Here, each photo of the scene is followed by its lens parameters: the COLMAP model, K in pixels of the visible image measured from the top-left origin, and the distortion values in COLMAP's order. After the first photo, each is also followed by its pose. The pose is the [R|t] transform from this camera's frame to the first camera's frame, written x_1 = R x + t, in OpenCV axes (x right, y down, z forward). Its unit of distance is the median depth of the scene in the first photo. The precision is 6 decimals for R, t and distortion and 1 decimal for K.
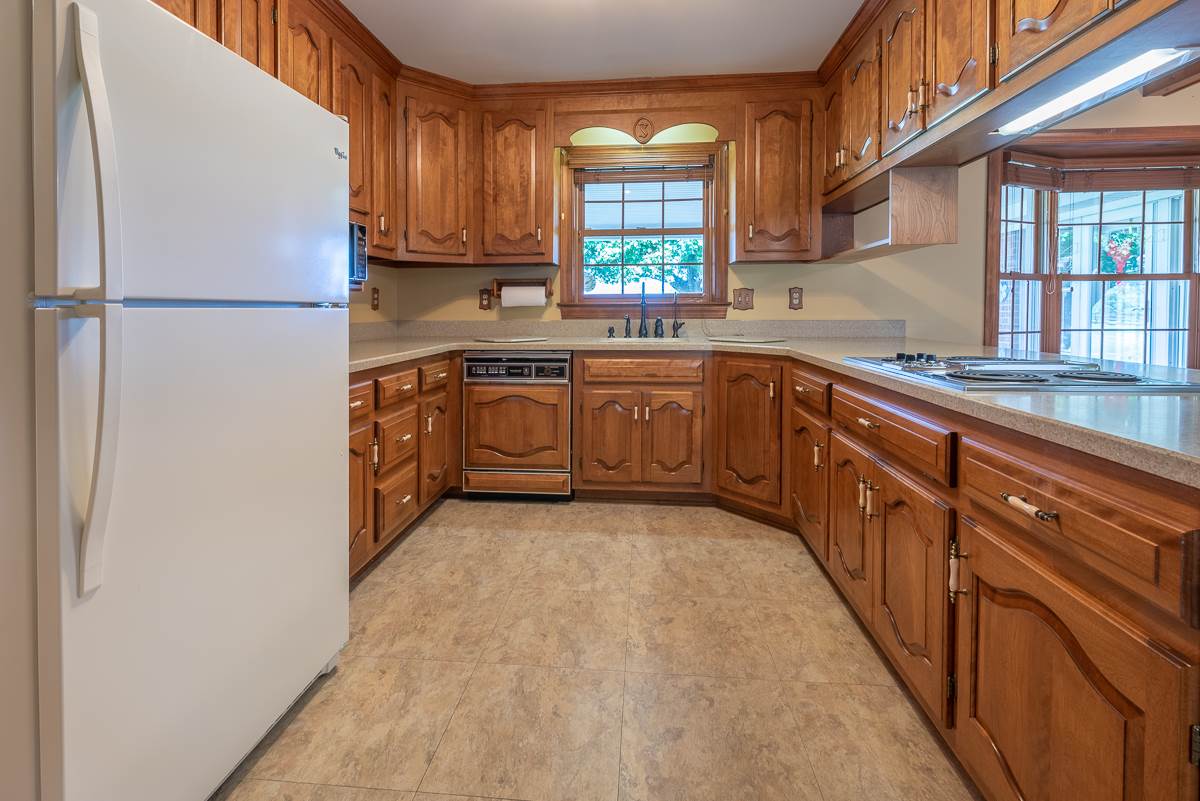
lens RADIAL K [[559.3, 0, 598.3], [0, 559.3, 318.4], [0, 0, 1]] dist [-0.000235, -0.000435]
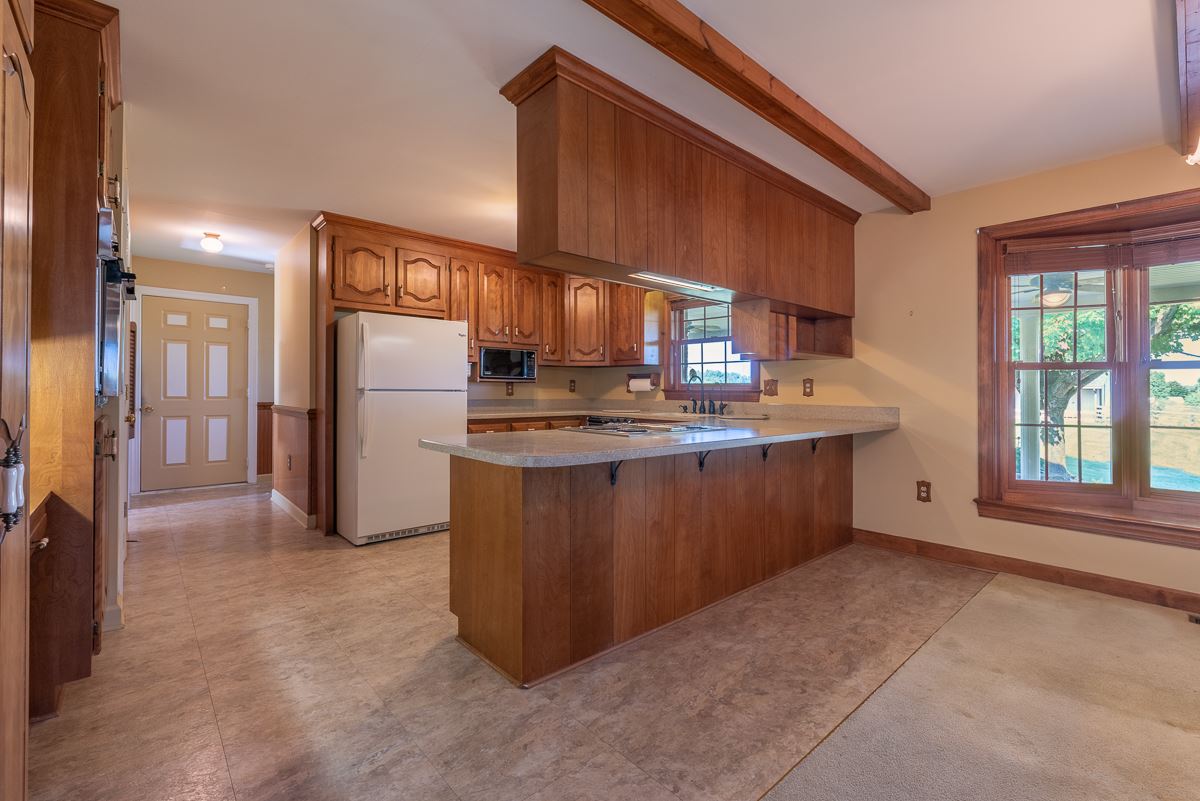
lens RADIAL K [[539.0, 0, 593.2], [0, 539.0, 392.2], [0, 0, 1]] dist [-0.000551, -0.000130]
pose [[0.715412, 0.014168, -0.698559, 0.913103], [-0.022398, 0.999746, -0.002661, -0.012184], [0.698344, 0.017551, 0.715547, -0.211066]]
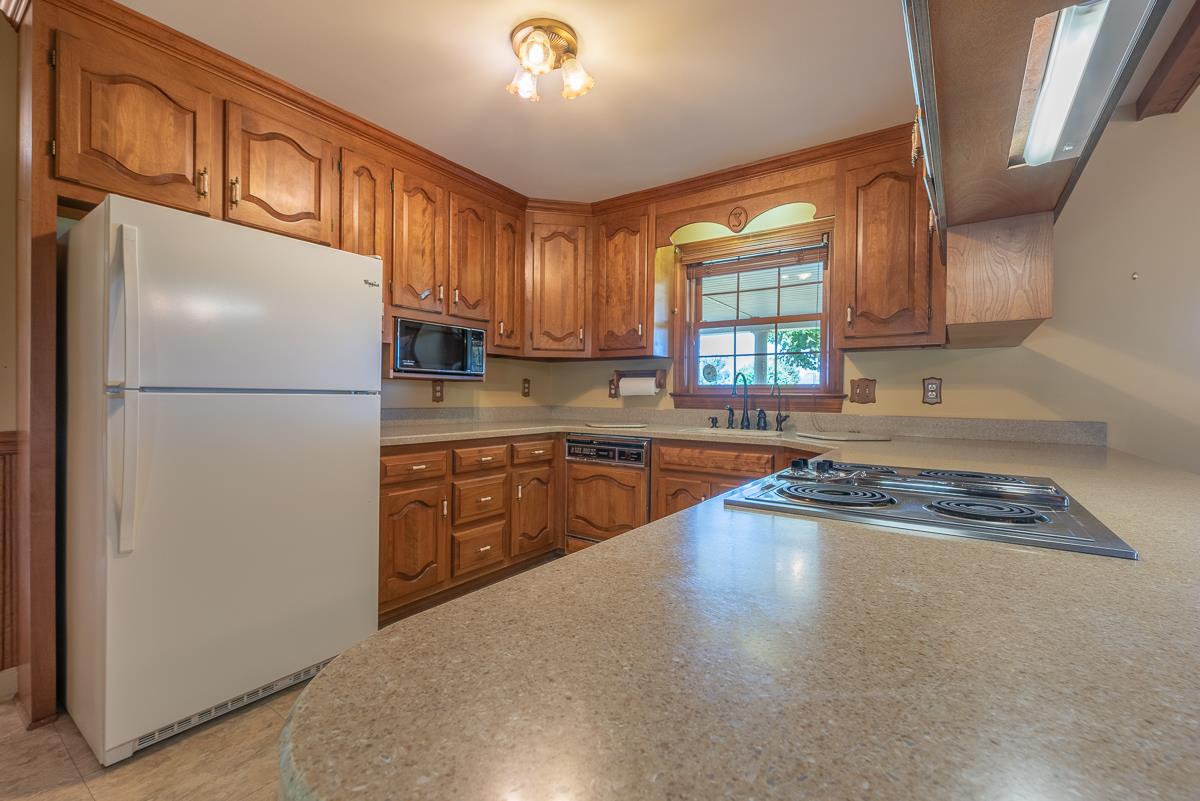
lens RADIAL K [[519.1, 0, 598.9], [0, 519.1, 398.0], [0, 0, 1]] dist [0.001862, 0.000325]
pose [[0.863402, 0.017732, -0.504205, 0.338900], [-0.025089, 0.999655, -0.007807, -0.007436], [0.503893, 0.019390, 0.863549, 0.090558]]
